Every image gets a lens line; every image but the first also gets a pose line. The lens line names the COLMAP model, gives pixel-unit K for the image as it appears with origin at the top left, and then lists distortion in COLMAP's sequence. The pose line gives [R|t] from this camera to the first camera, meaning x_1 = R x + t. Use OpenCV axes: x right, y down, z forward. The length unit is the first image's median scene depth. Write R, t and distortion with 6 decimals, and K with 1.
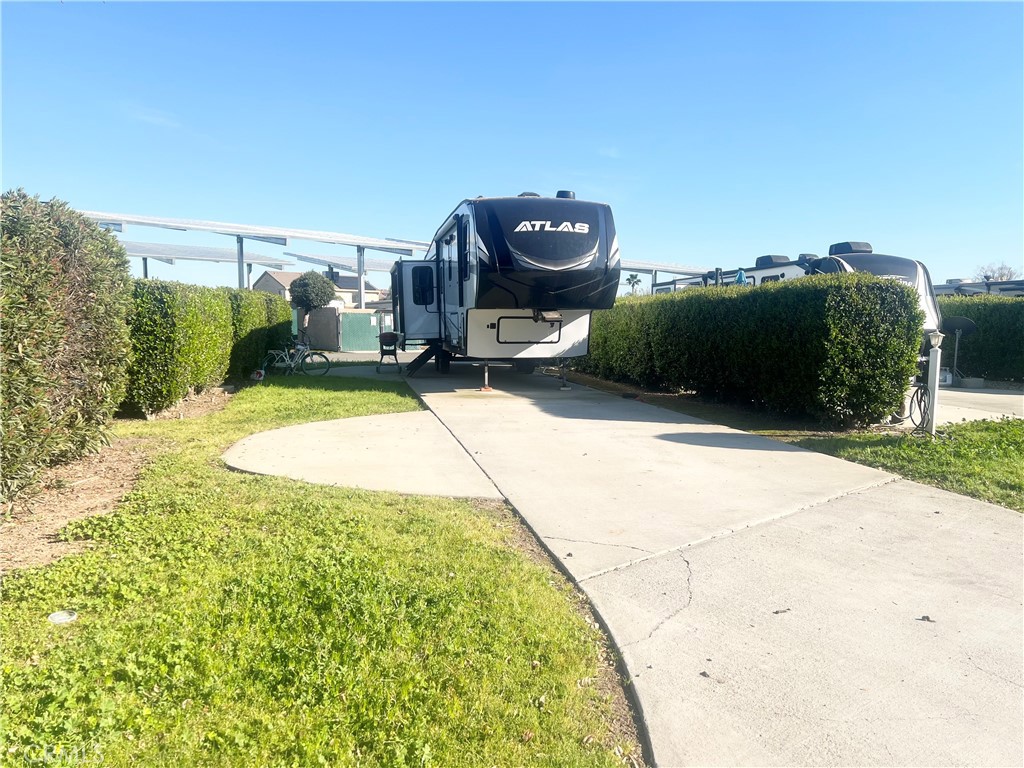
lens RADIAL K [[761.2, 0, 512.0], [0, 761.2, 384.0], [0, 0, 1]] dist [0.076572, -0.003709]
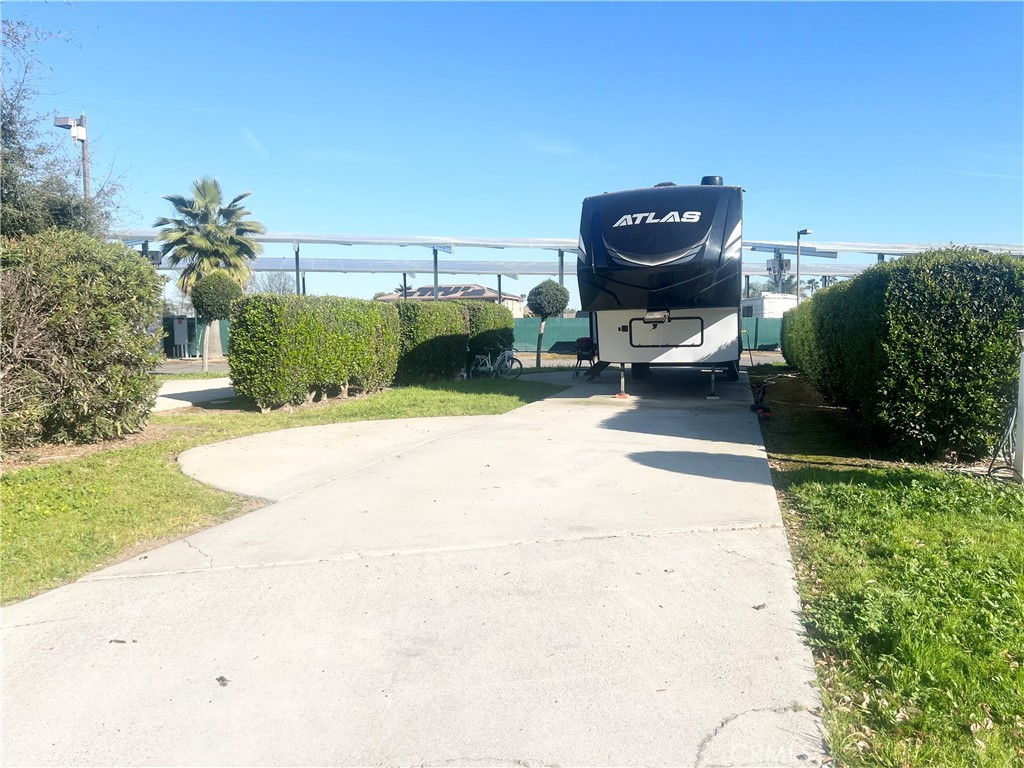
lens RADIAL K [[761.2, 0, 512.0], [0, 761.2, 384.0], [0, 0, 1]] dist [0.076572, -0.003709]
pose [[0.885850, 0.019573, -0.463559, 0.327559], [-0.022985, 0.999734, -0.001712, -0.003554], [0.463403, 0.012171, 0.886064, 0.117043]]
